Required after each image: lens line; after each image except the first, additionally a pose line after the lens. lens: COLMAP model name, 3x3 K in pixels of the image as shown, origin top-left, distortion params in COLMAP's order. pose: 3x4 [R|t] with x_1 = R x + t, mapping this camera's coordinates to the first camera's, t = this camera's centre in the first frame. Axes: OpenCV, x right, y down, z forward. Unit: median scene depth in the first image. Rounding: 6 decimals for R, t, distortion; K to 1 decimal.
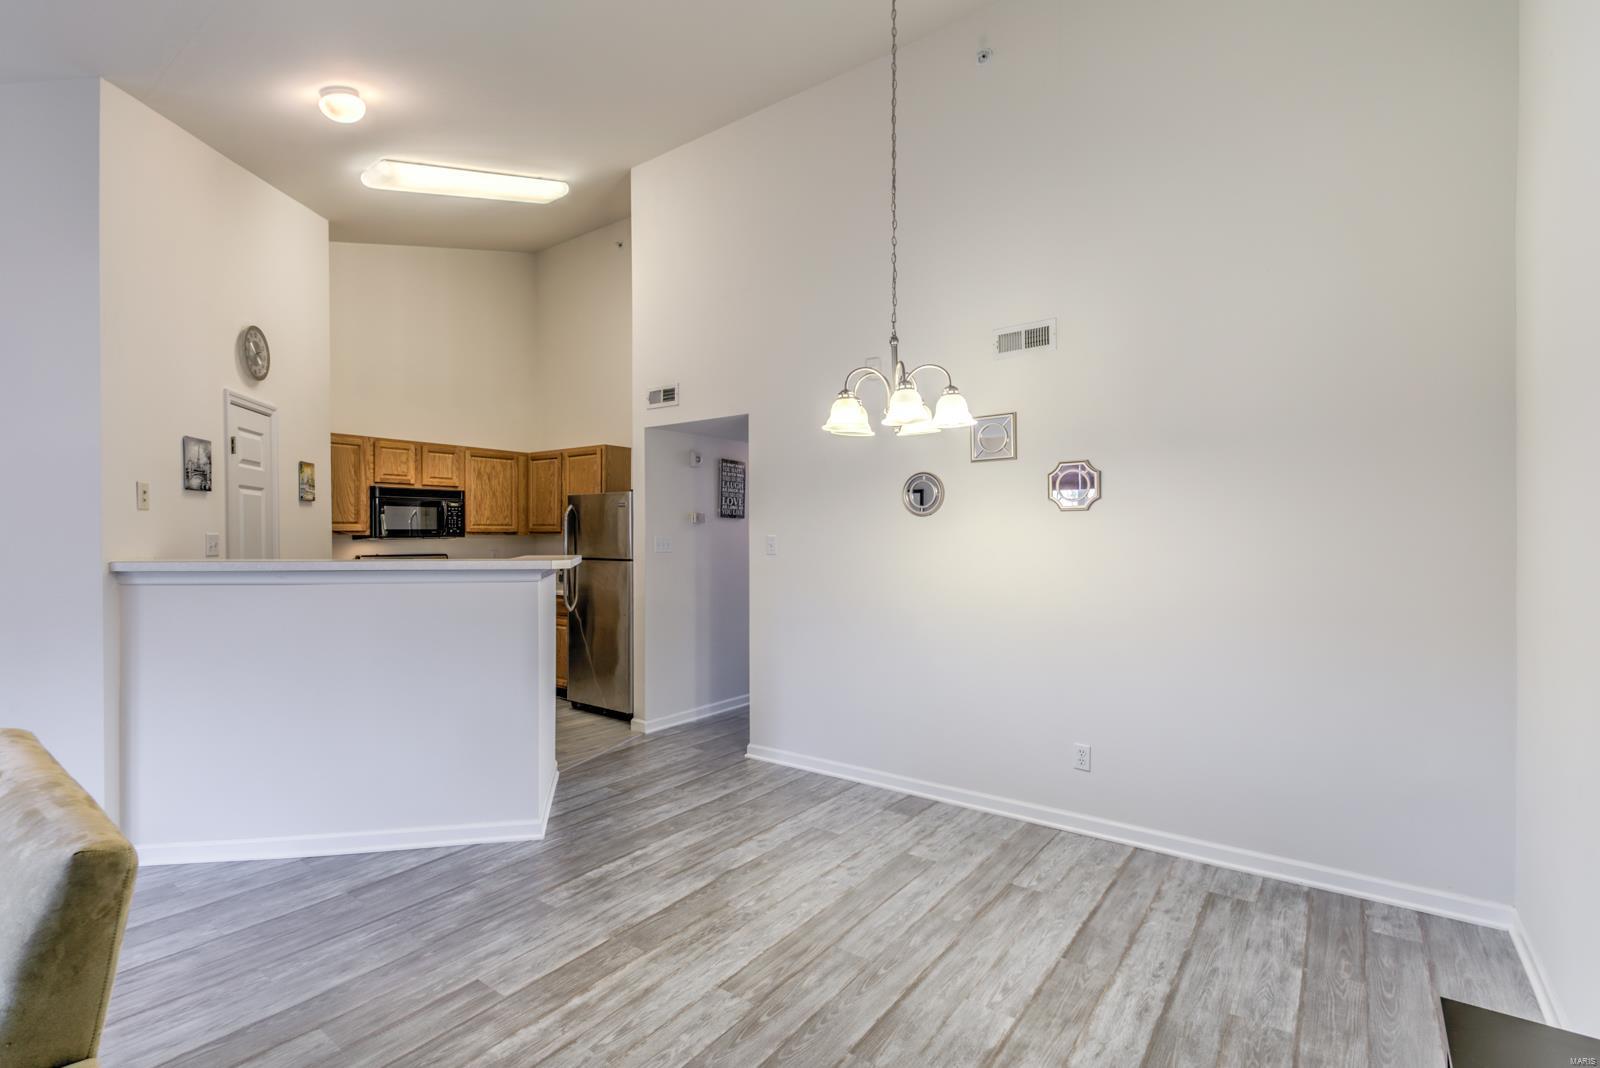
lens RADIAL K [[756.1, 0, 761.3], [0, 756.1, 541.3], [0, 0, 1]] dist [0.004561, 0.000078]
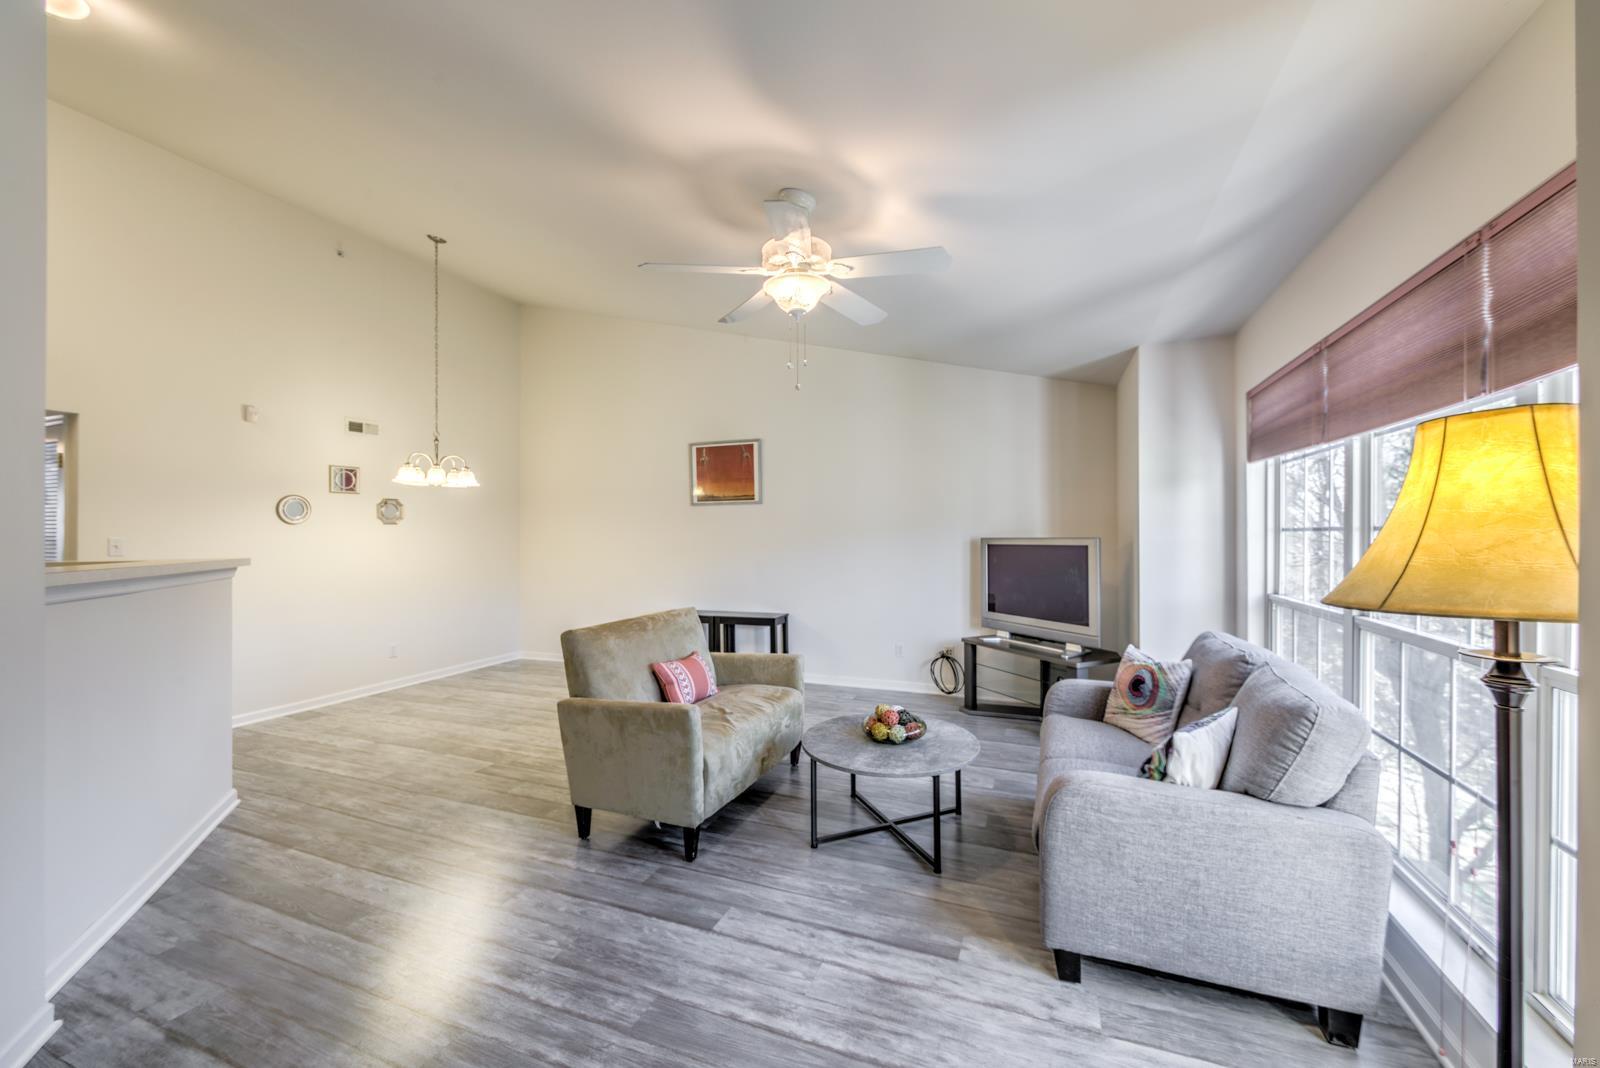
lens RADIAL K [[597.6, 0, 808.1], [0, 597.6, 528.3], [0, 0, 1]] dist [0.019162, -0.015660]
pose [[-0.294279, 0.013919, 0.955618, -1.663447], [0.014272, 0.999846, -0.010168, 0.001711], [-0.955613, 0.010646, -0.294432, 0.521988]]
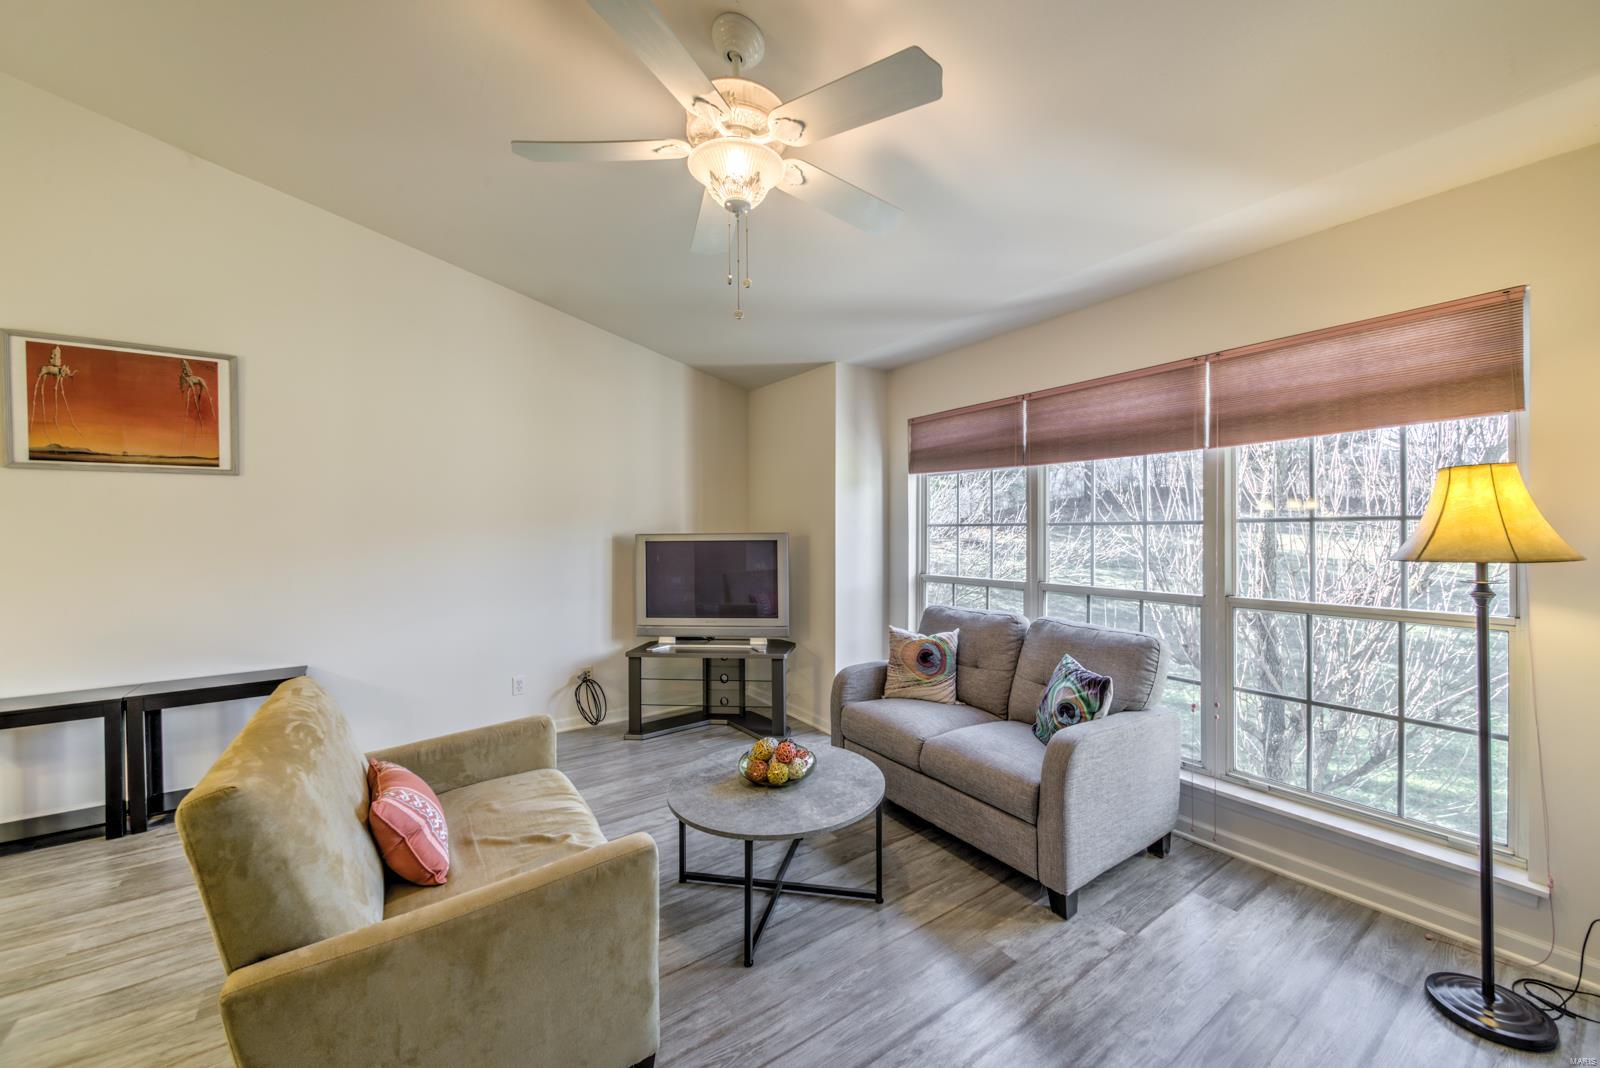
lens RADIAL K [[601.1, 0, 811.4], [0, 601.1, 535.0], [0, 0, 1]] dist [0.000993, -0.000009]
pose [[-0.961341, 0.008676, 0.275222, -1.040585], [0.013054, 0.999816, 0.014082, 0.004484], [-0.275050, 0.017130, -0.961277, 0.847115]]
